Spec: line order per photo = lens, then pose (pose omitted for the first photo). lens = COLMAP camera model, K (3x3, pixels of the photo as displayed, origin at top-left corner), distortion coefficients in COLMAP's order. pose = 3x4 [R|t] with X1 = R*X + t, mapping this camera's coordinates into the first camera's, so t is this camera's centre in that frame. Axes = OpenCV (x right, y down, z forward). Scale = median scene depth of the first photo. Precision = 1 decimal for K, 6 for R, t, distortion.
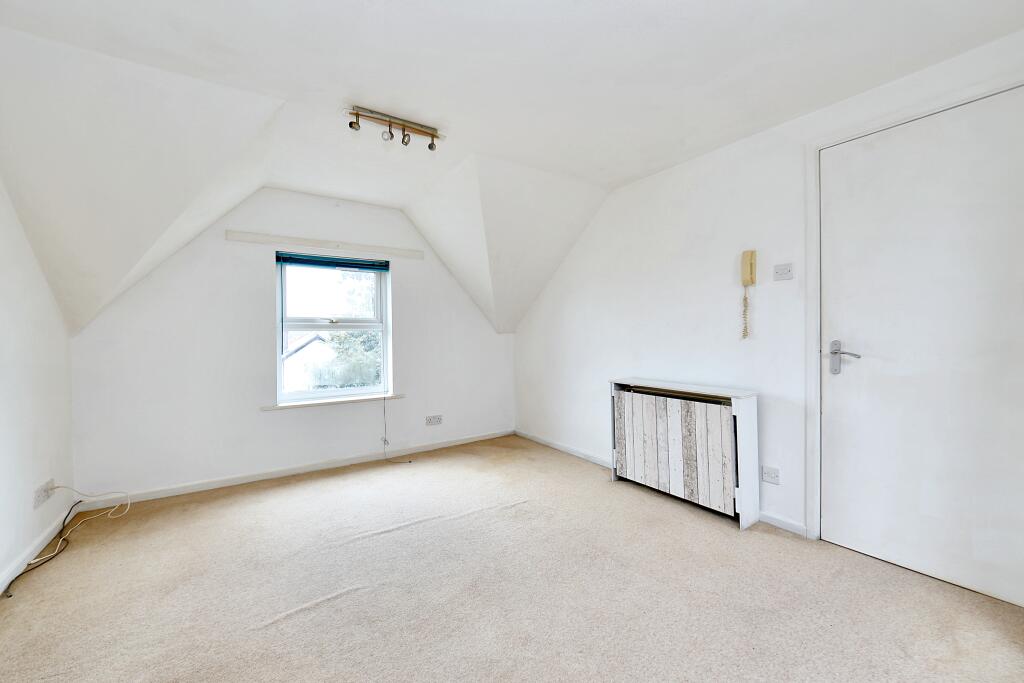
lens RADIAL K [[405.8, 0, 508.3], [0, 405.8, 337.5], [0, 0, 1]] dist [-0.017483, 0.004376]
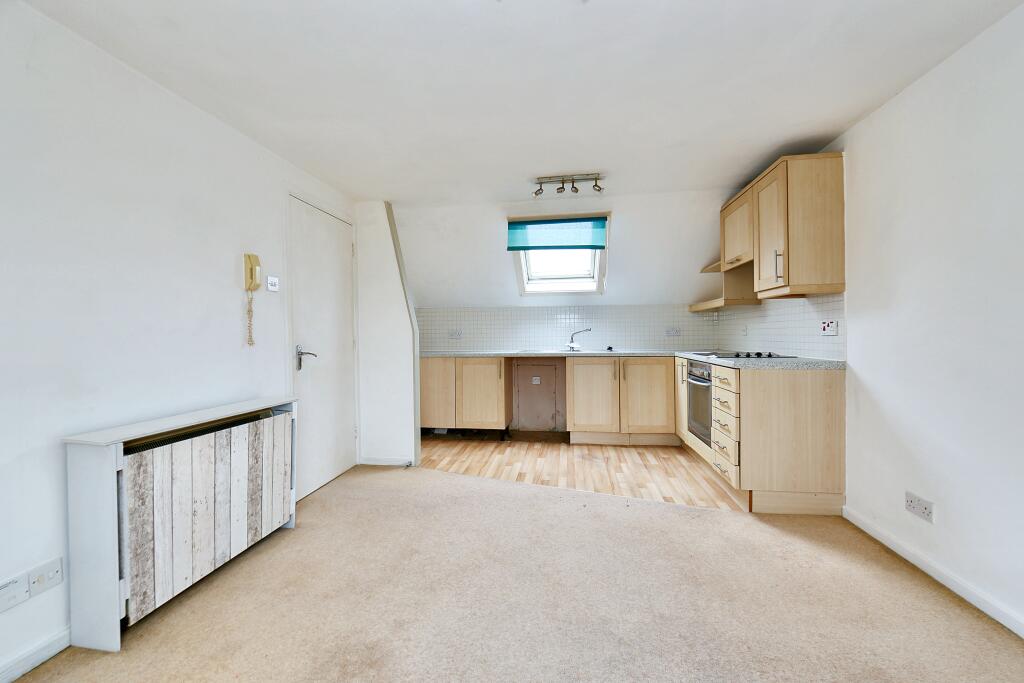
lens RADIAL K [[405.8, 0, 508.3], [0, 405.8, 337.5], [0, 0, 1]] dist [-0.017483, 0.004376]
pose [[-0.734240, 0.013881, 0.678748, -0.479419], [0.023409, 0.999714, 0.004878, -0.005972], [-0.678486, 0.019471, -0.734355, 1.216085]]
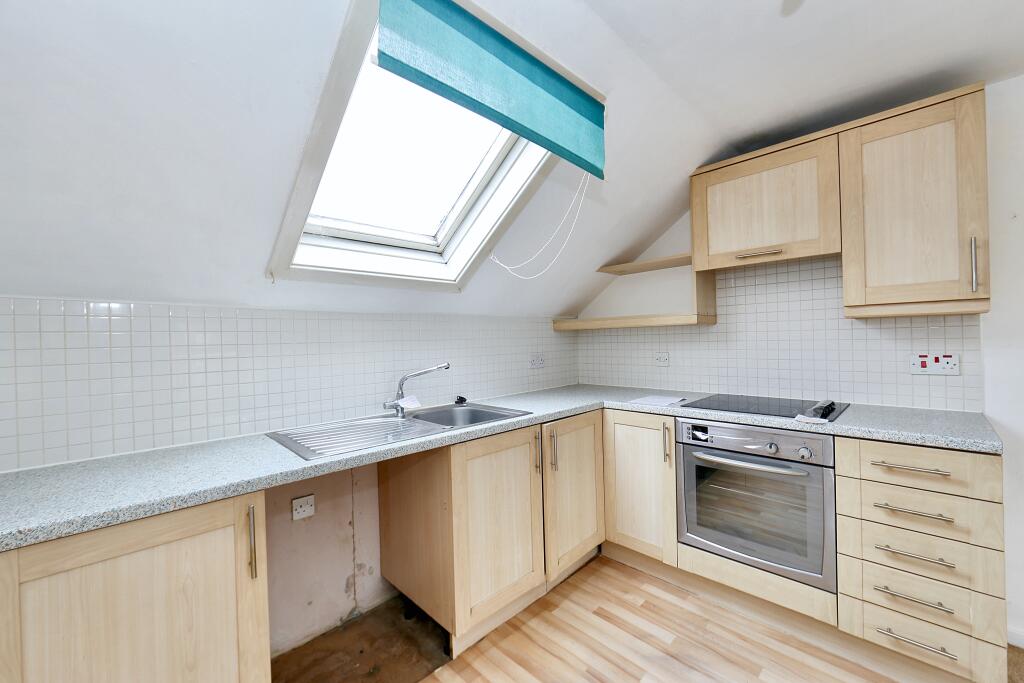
lens RADIAL K [[405.8, 0, 508.3], [0, 405.8, 337.5], [0, 0, 1]] dist [-0.017483, 0.004376]
pose [[-0.984534, 0.033218, -0.172017, 0.445136], [0.032723, 0.999448, 0.005712, -0.079008], [0.172111, -0.000005, -0.985078, 0.514960]]
